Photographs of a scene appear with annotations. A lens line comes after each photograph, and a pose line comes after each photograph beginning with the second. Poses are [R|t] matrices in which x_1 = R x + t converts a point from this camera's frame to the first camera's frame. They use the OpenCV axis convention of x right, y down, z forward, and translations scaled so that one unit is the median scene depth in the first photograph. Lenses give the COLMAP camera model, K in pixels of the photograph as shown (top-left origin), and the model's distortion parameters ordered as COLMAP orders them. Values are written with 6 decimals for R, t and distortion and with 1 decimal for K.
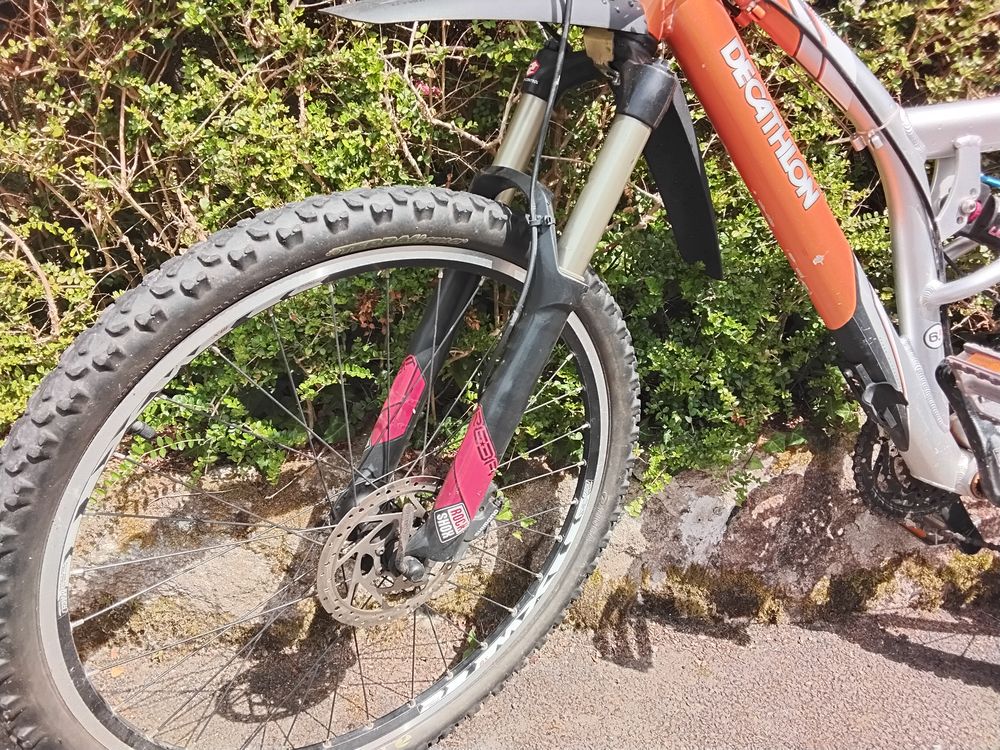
lens RADIAL K [[781.2, 0, 500.0], [0, 781.2, 375.0], [0, 0, 1]] dist [0.106624, -0.179730]
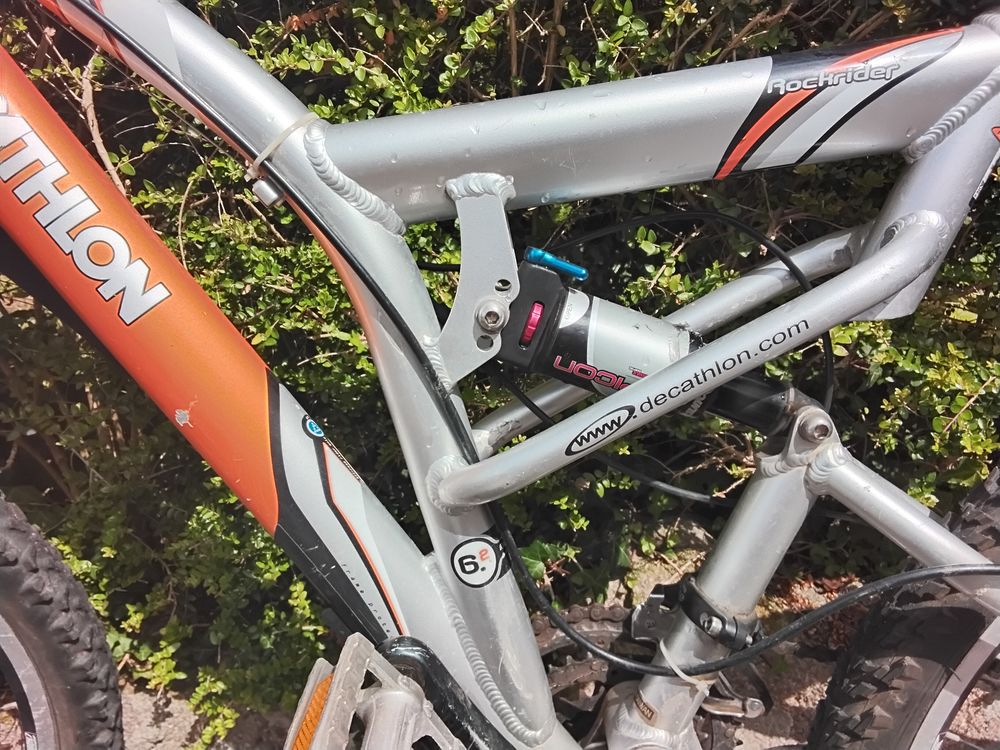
lens RADIAL K [[781.2, 0, 500.0], [0, 781.2, 375.0], [0, 0, 1]] dist [0.106624, -0.179730]
pose [[0.978578, 0.027556, -0.204022, 0.568162], [-0.035258, 0.998792, -0.034214, -0.130512], [0.202833, 0.040675, 0.978368, 0.430335]]
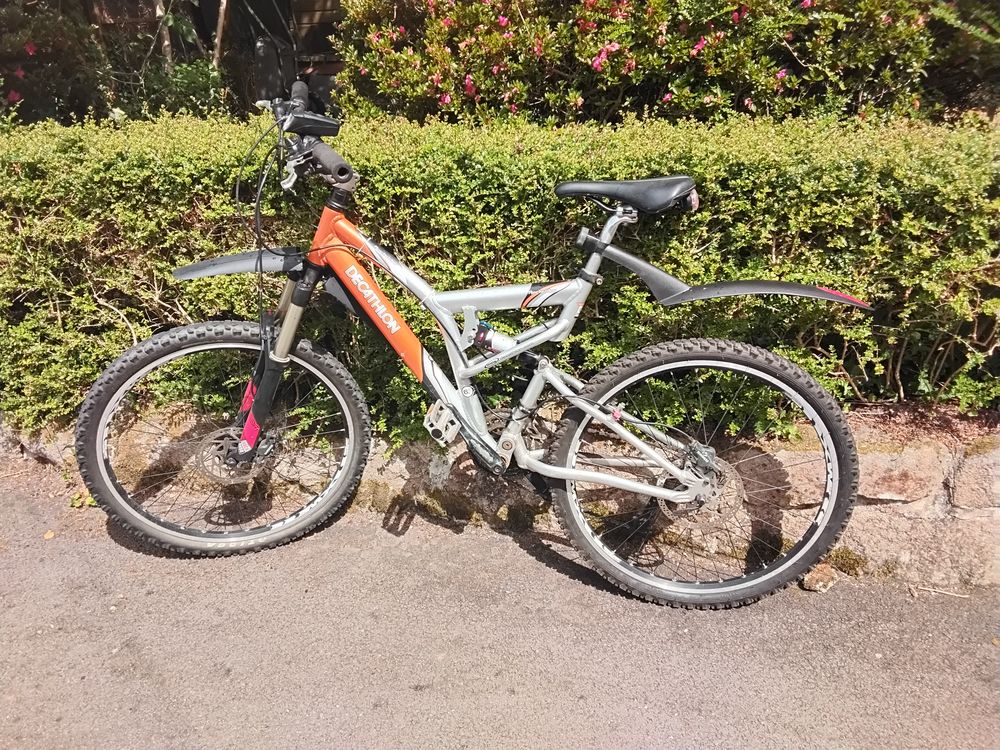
lens RADIAL K [[781.2, 0, 500.0], [0, 781.2, 375.0], [0, 0, 1]] dist [0.106624, -0.179730]
pose [[0.946517, 0.102223, -0.306031, 1.097564], [-0.078320, 0.992909, 0.089428, -0.249932], [0.313003, -0.060677, 0.947812, -0.852592]]
